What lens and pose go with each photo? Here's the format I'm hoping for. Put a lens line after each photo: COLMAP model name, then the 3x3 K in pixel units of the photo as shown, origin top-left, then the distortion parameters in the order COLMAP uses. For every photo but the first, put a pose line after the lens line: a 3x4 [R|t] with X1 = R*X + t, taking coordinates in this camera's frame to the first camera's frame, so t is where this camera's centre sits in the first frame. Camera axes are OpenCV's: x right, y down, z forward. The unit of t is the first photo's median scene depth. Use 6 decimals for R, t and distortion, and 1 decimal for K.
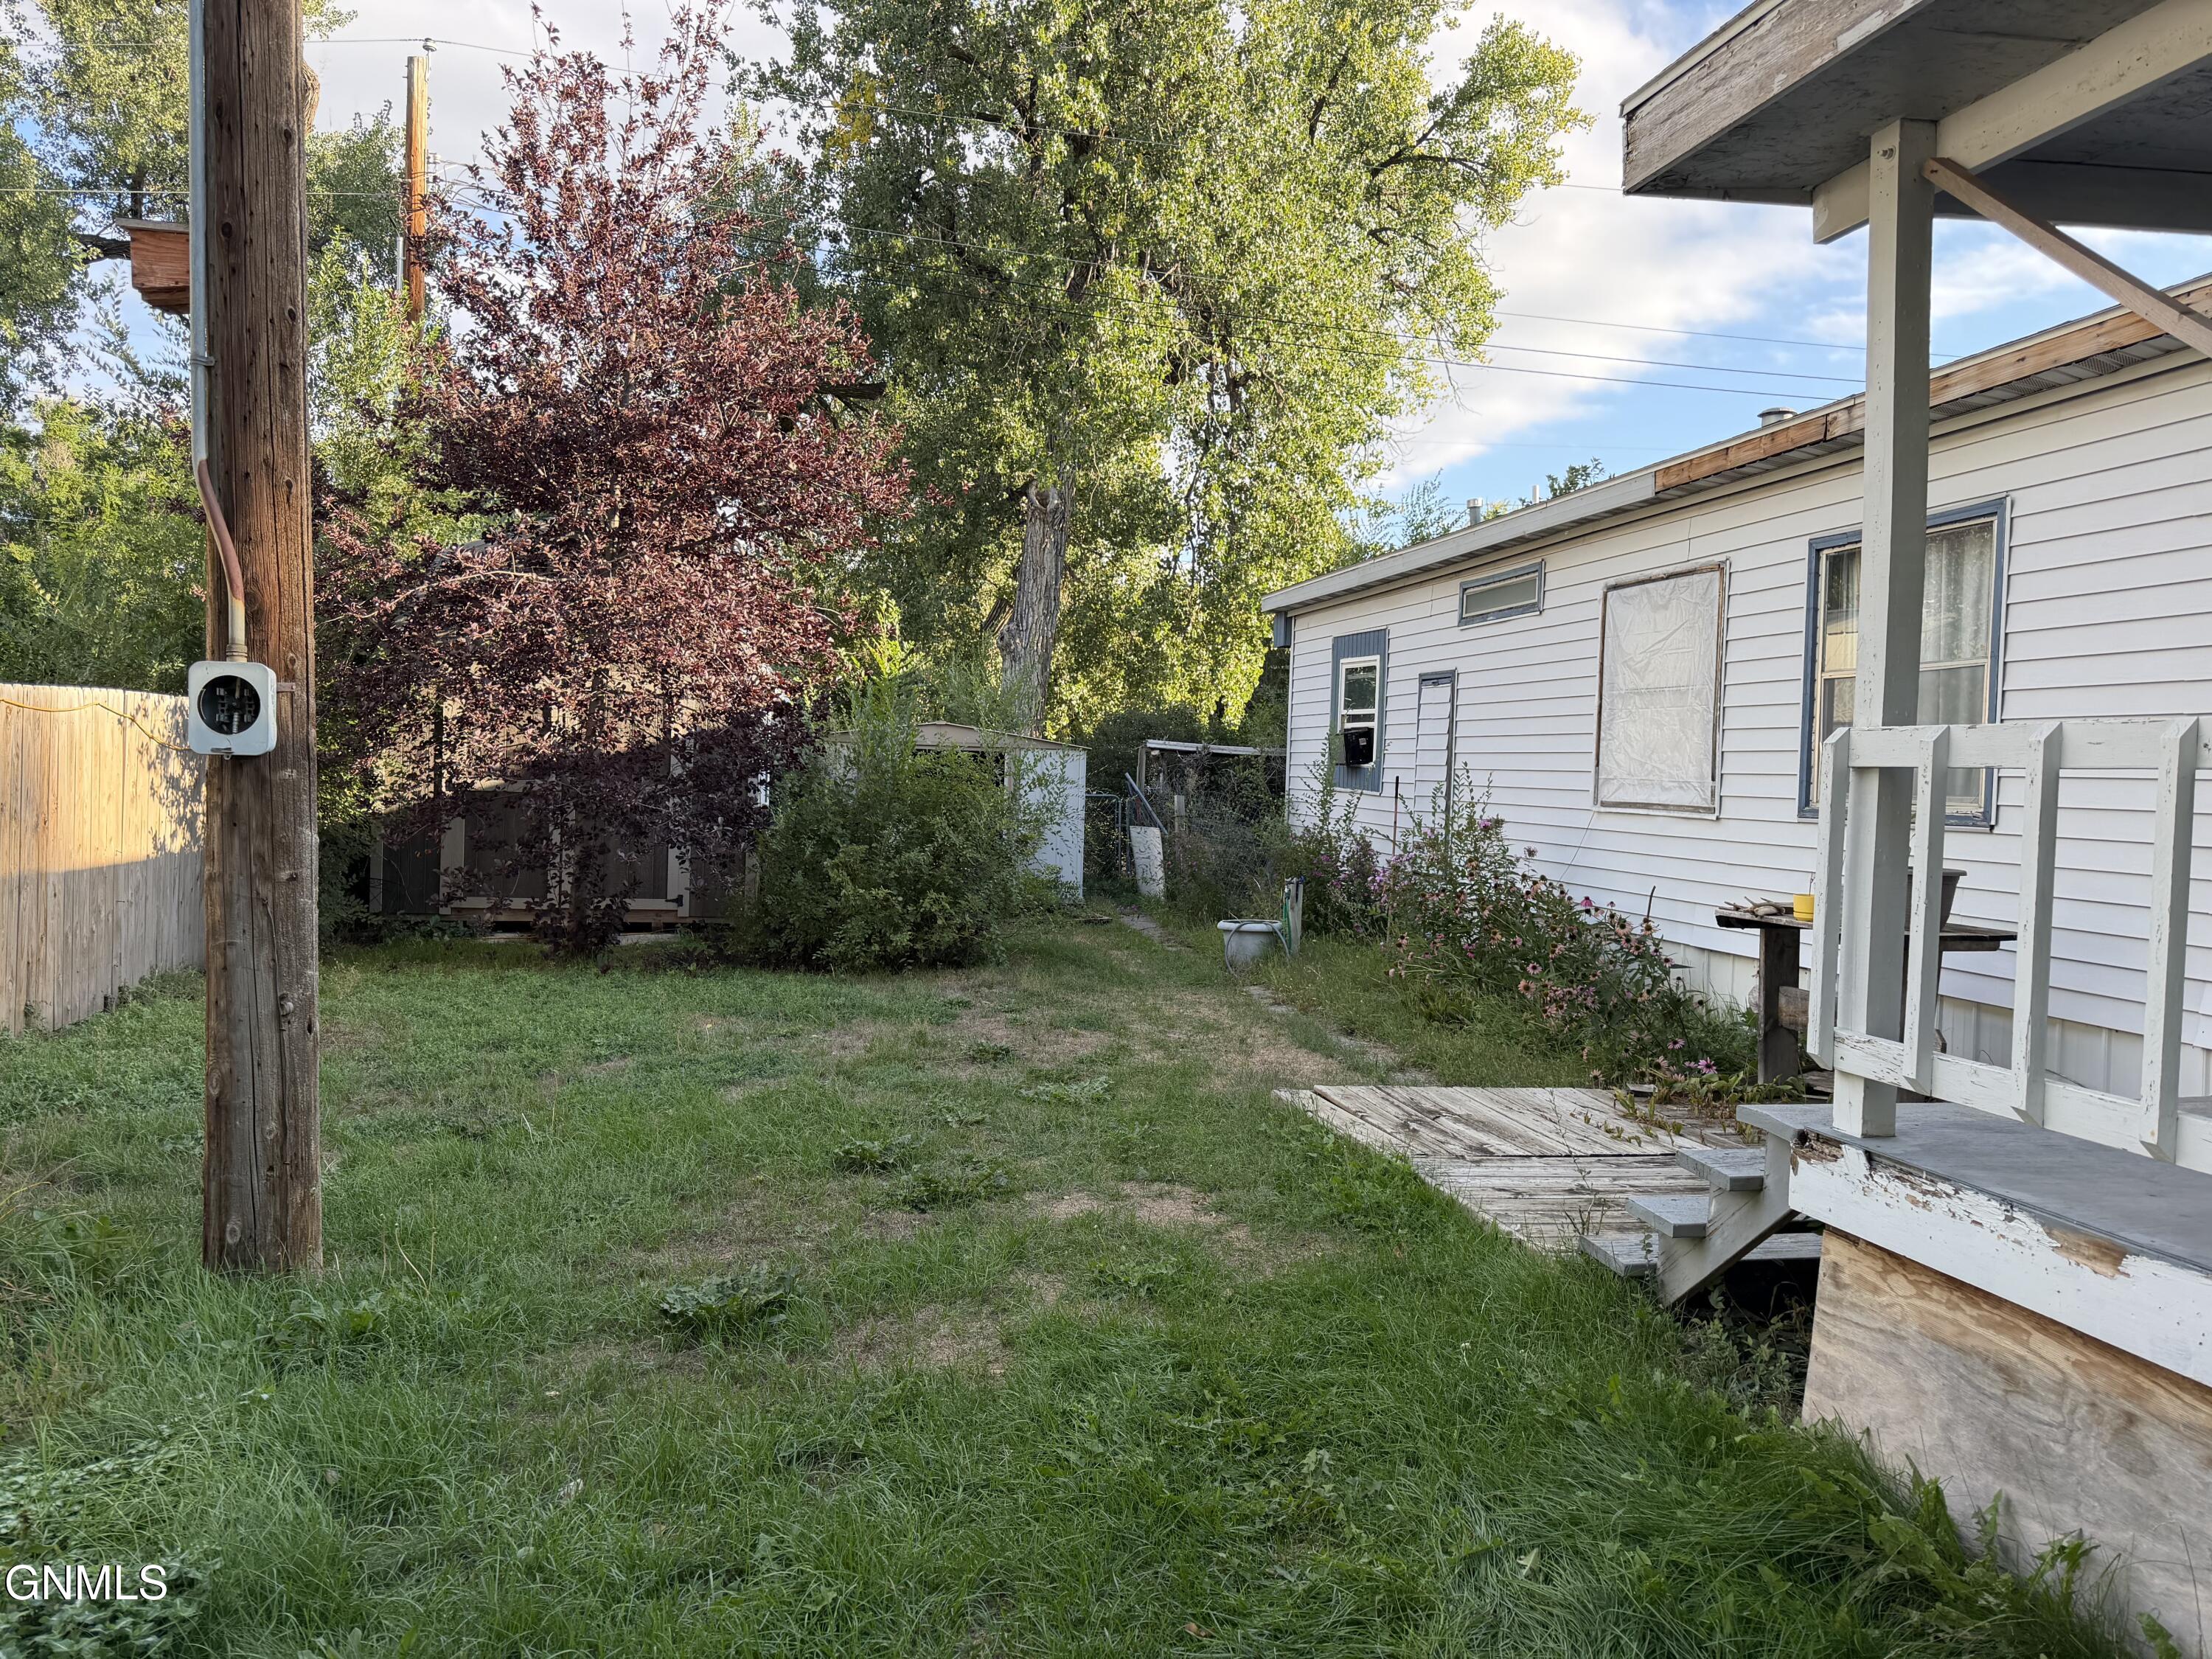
lens RADIAL K [[1568.8, 0, 1099.6], [0, 1568.8, 833.0], [0, 0, 1]] dist [0.044226, -0.052000]
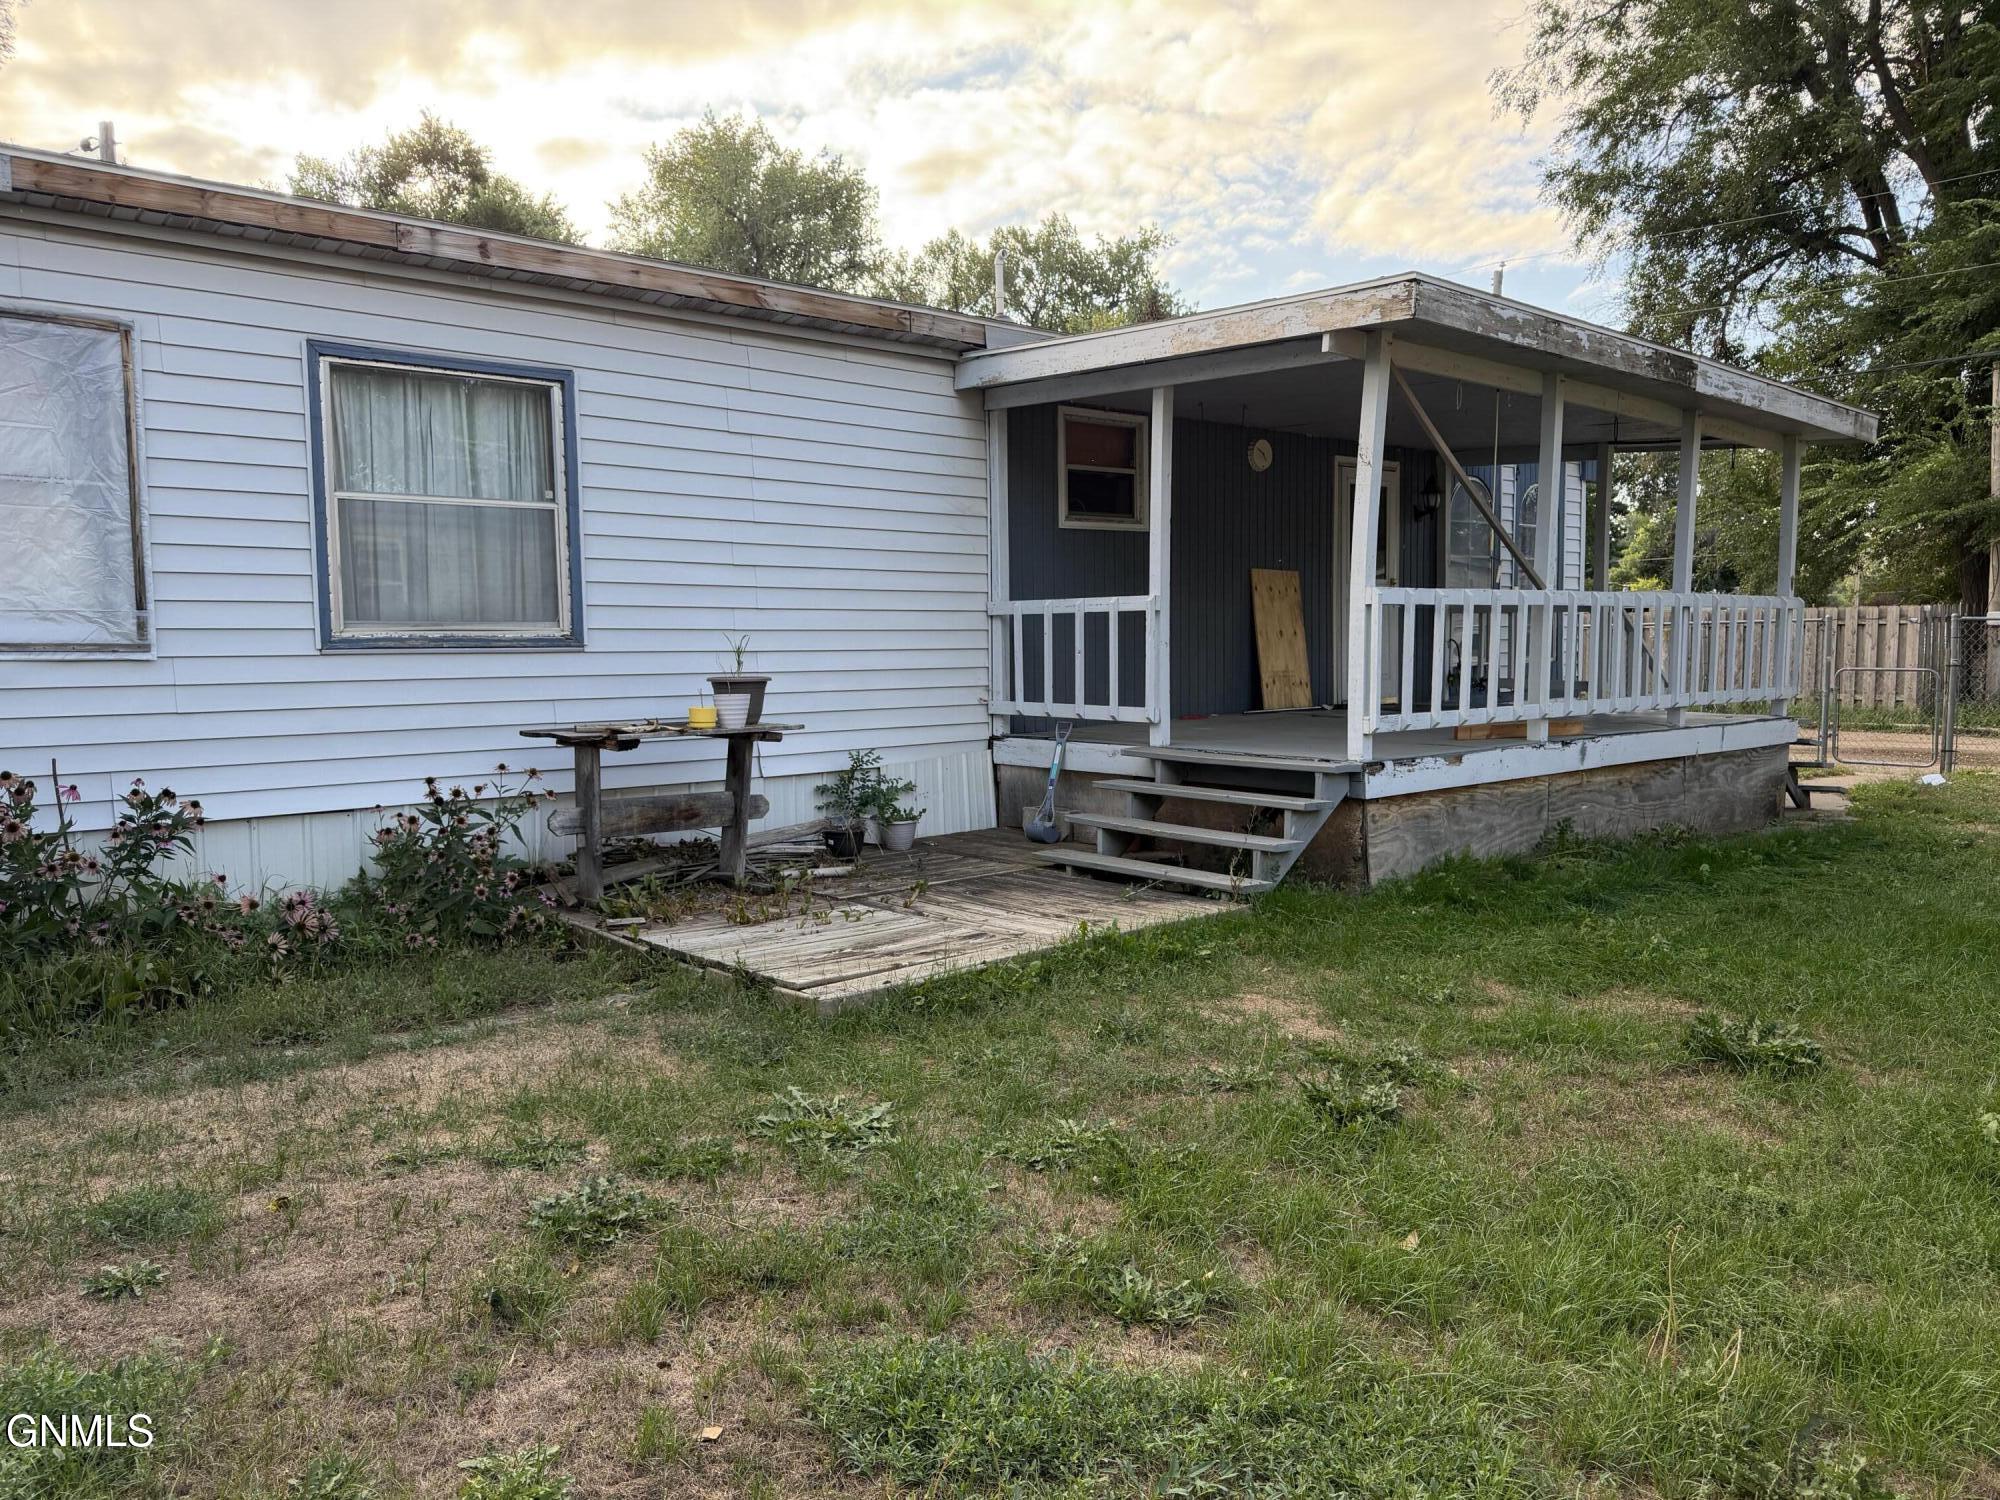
lens RADIAL K [[1503.4, 0, 1000.0], [0, 1503.4, 750.0], [0, 0, 1]] dist [0.106125, -0.183558]
pose [[-0.505500, -0.087765, 0.858352, -1.033755], [0.030659, 0.992358, 0.119522, -0.095317], [-0.862282, 0.086735, -0.498946, 2.279141]]
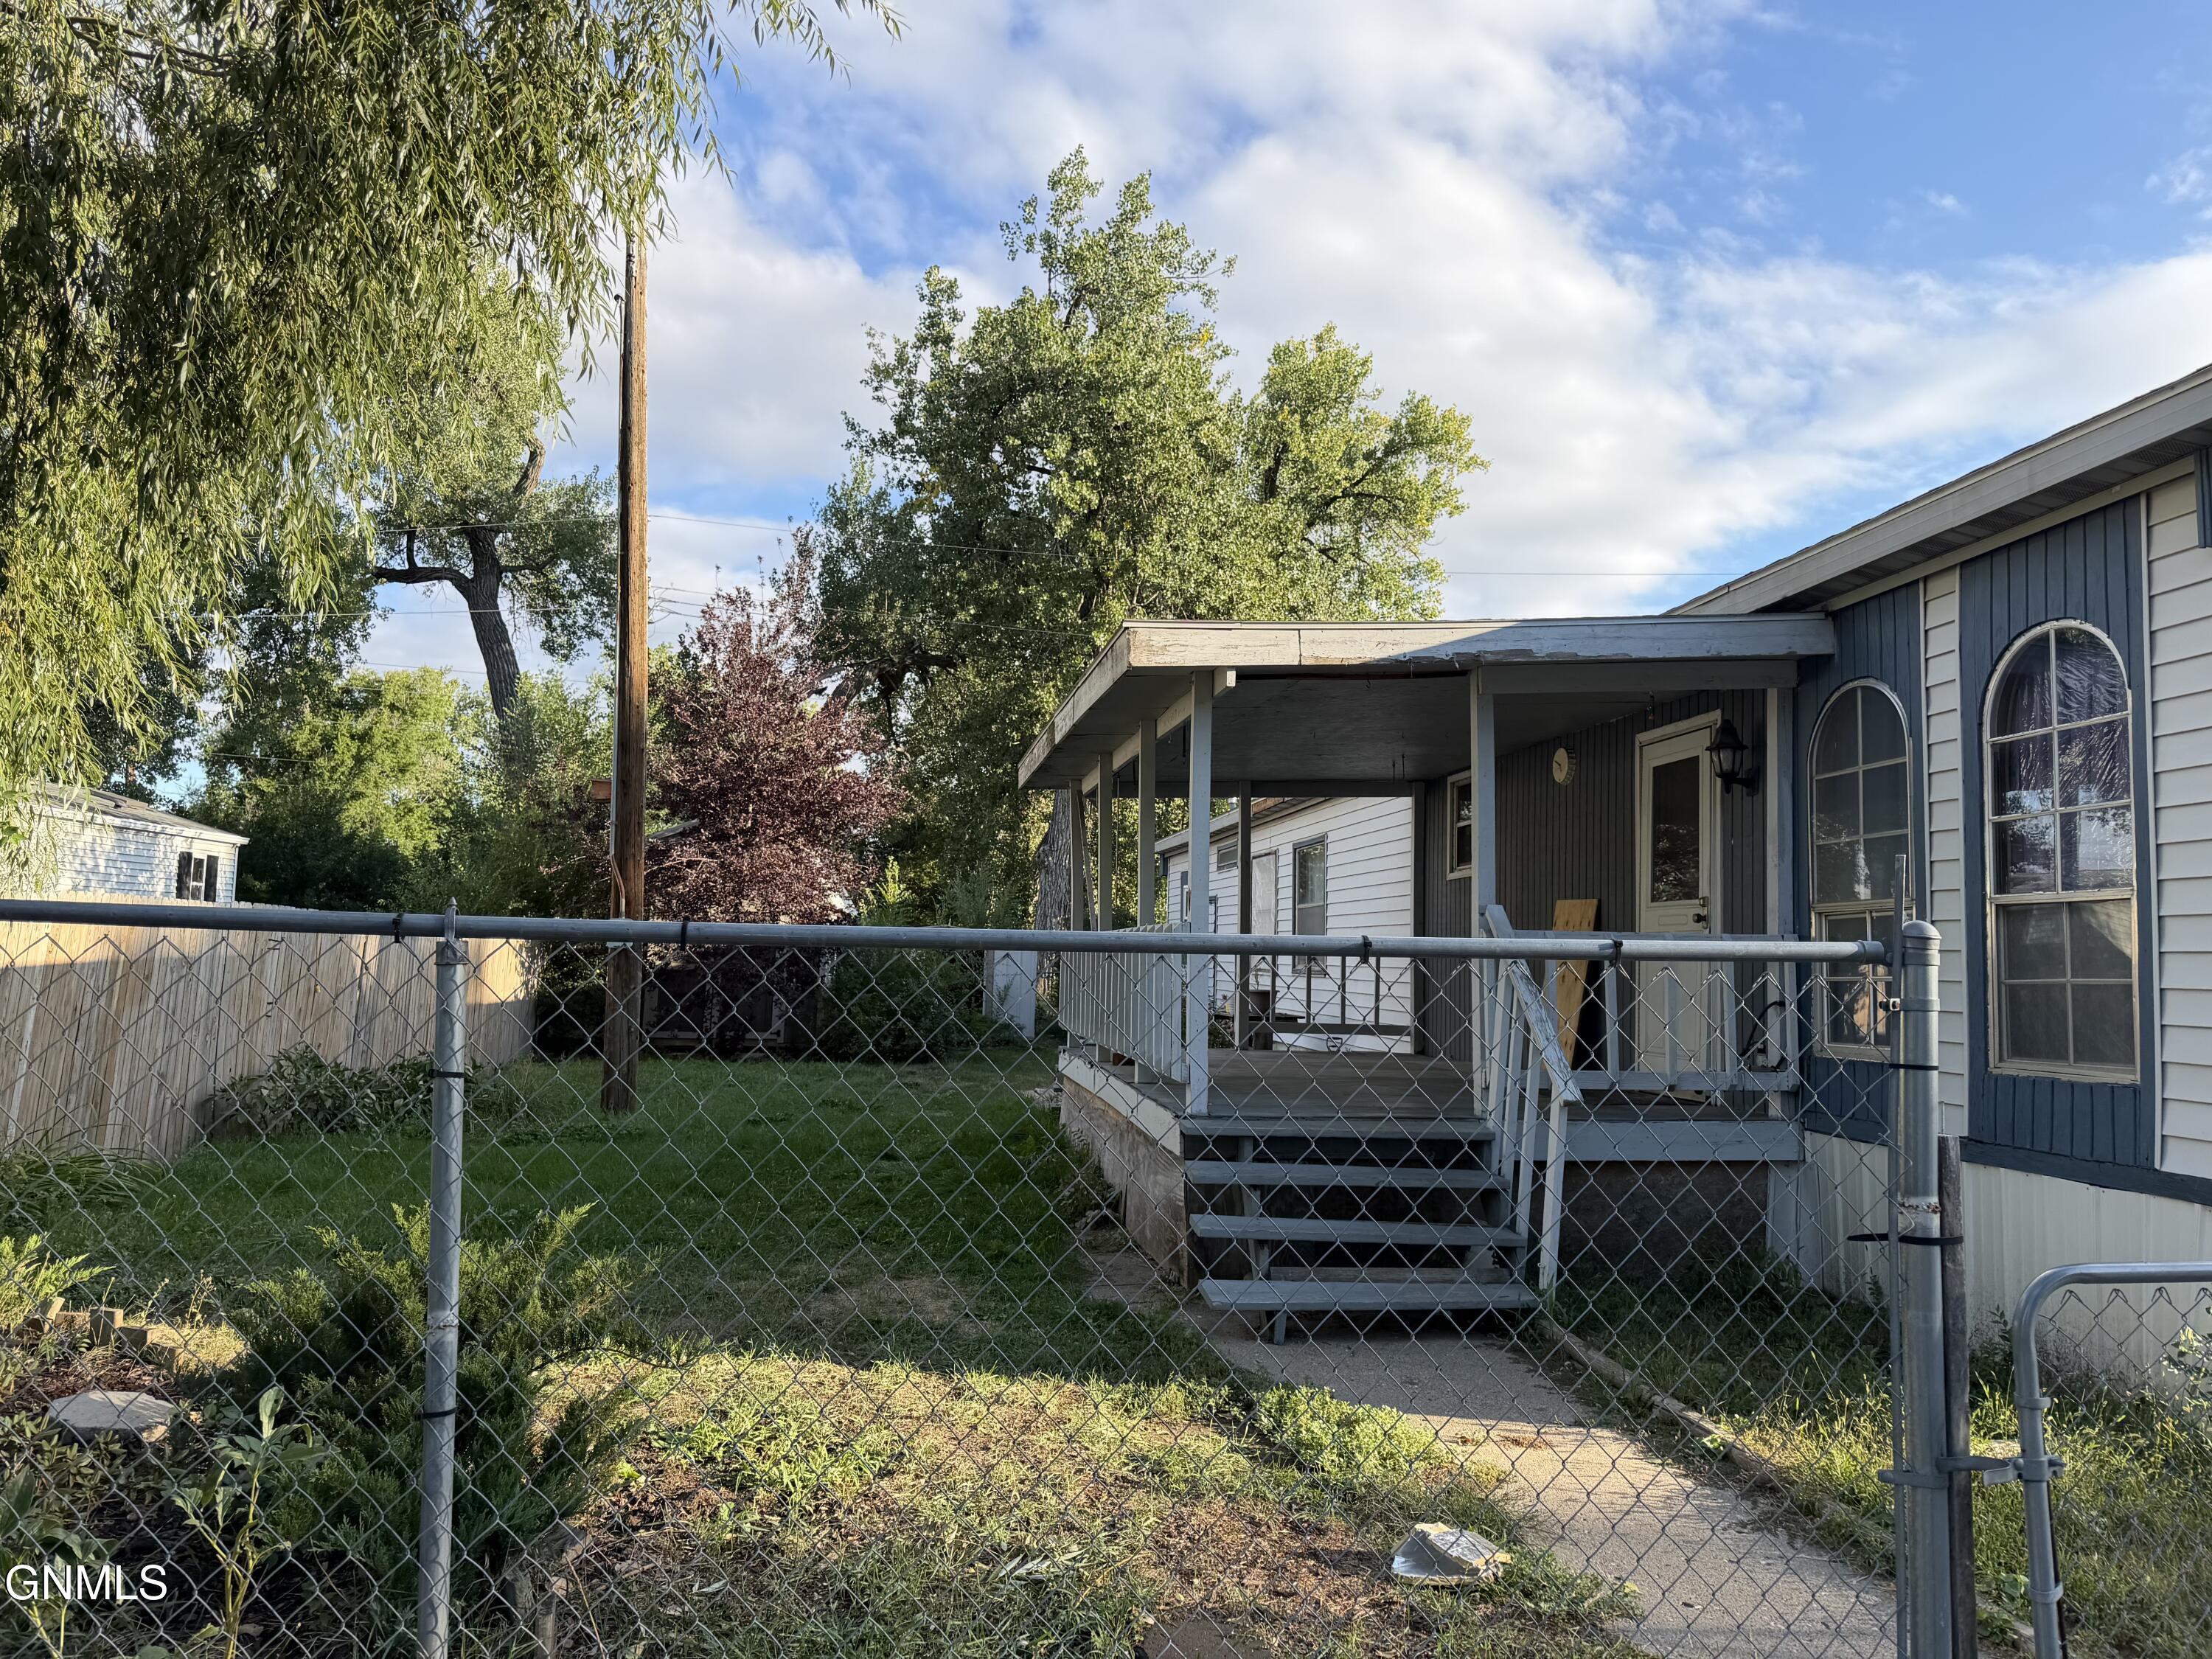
lens RADIAL K [[1535.2, 0, 1106.0], [0, 1535.2, 829.5], [0, 0, 1]] dist [0.141161, -0.200937]
pose [[0.997178, -0.010358, -0.074351, 0.089257], [0.000938, 0.992078, -0.125619, 0.014916], [0.075063, 0.125194, 0.989289, -0.277328]]
